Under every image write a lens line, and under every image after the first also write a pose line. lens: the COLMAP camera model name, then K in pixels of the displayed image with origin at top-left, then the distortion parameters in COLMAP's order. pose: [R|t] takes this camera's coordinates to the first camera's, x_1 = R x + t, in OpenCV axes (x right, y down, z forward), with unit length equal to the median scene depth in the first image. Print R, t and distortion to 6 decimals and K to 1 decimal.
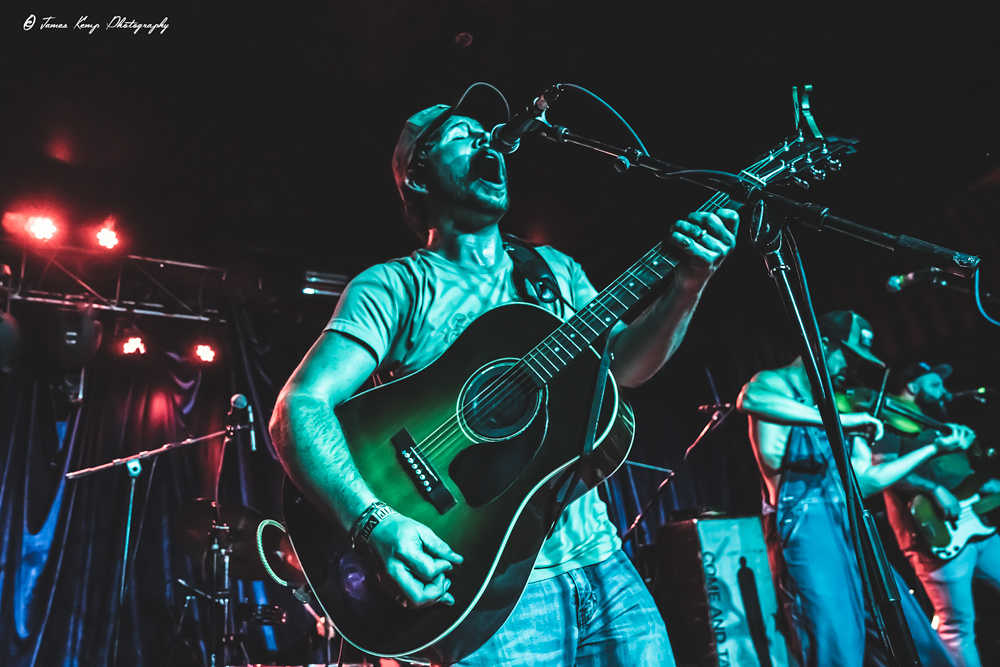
lens RADIAL K [[690.8, 0, 495.7], [0, 690.8, 325.8], [0, 0, 1]] dist [-0.137965, 0.100008]
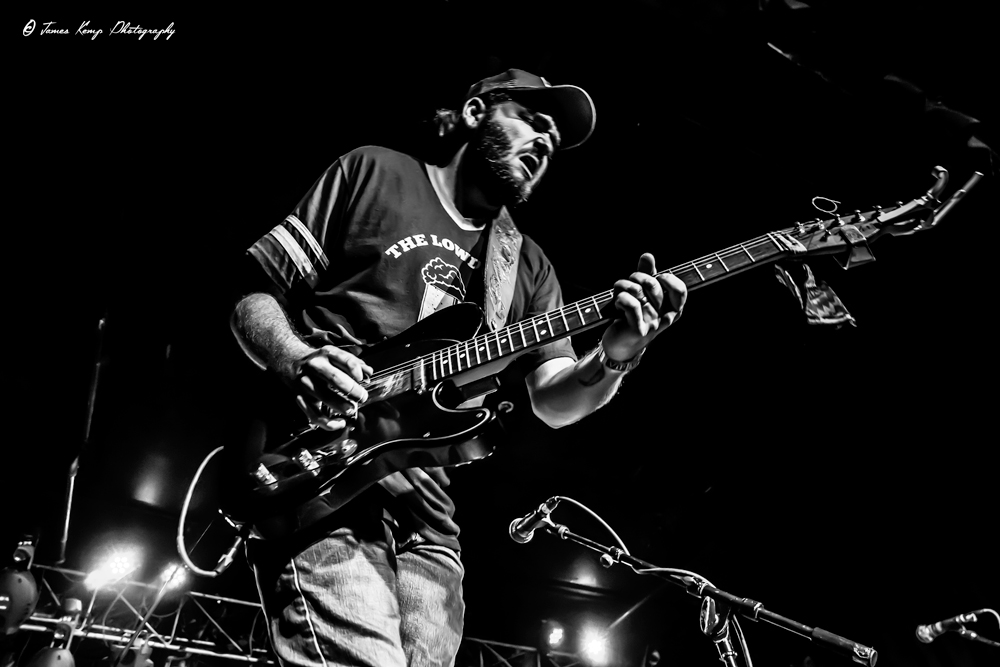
lens RADIAL K [[690.8, 0, 495.7], [0, 690.8, 325.8], [0, 0, 1]] dist [-0.137965, 0.100008]
pose [[0.996730, -0.027417, -0.076012, 0.024565], [-0.009587, 0.893913, -0.448139, -0.017187], [0.080235, 0.447402, 0.890727, -0.094817]]
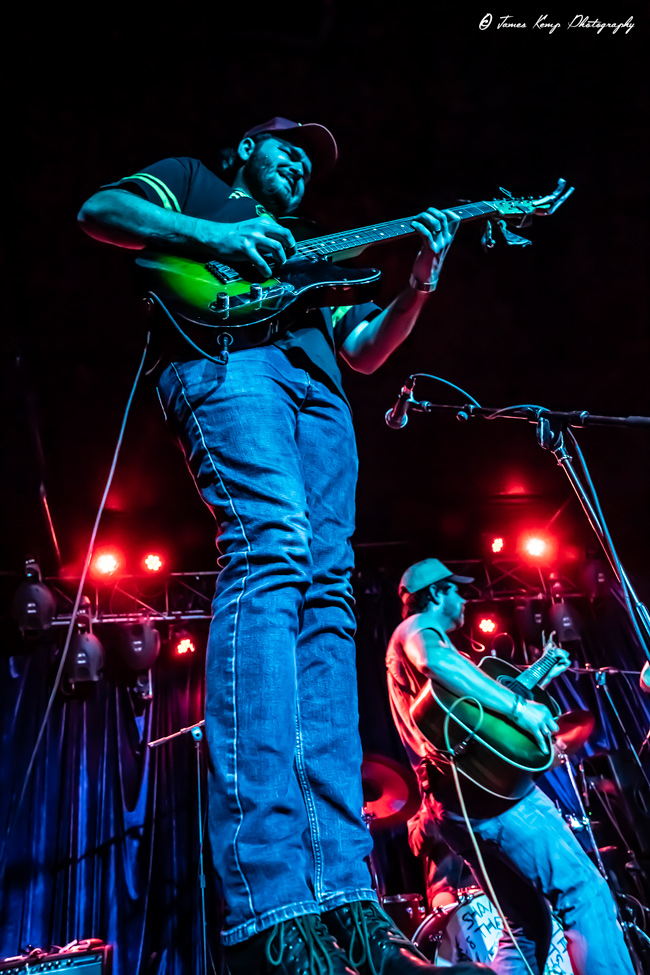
lens RADIAL K [[673.6, 0, 325.0], [0, 673.6, 487.5], [0, 0, 1]] dist [-0.137965, 0.100008]
pose [[0.942875, -0.221279, -0.249043, 0.065203], [0.173513, 0.964330, -0.199902, 0.040625], [0.284393, 0.145271, 0.947638, -0.118395]]
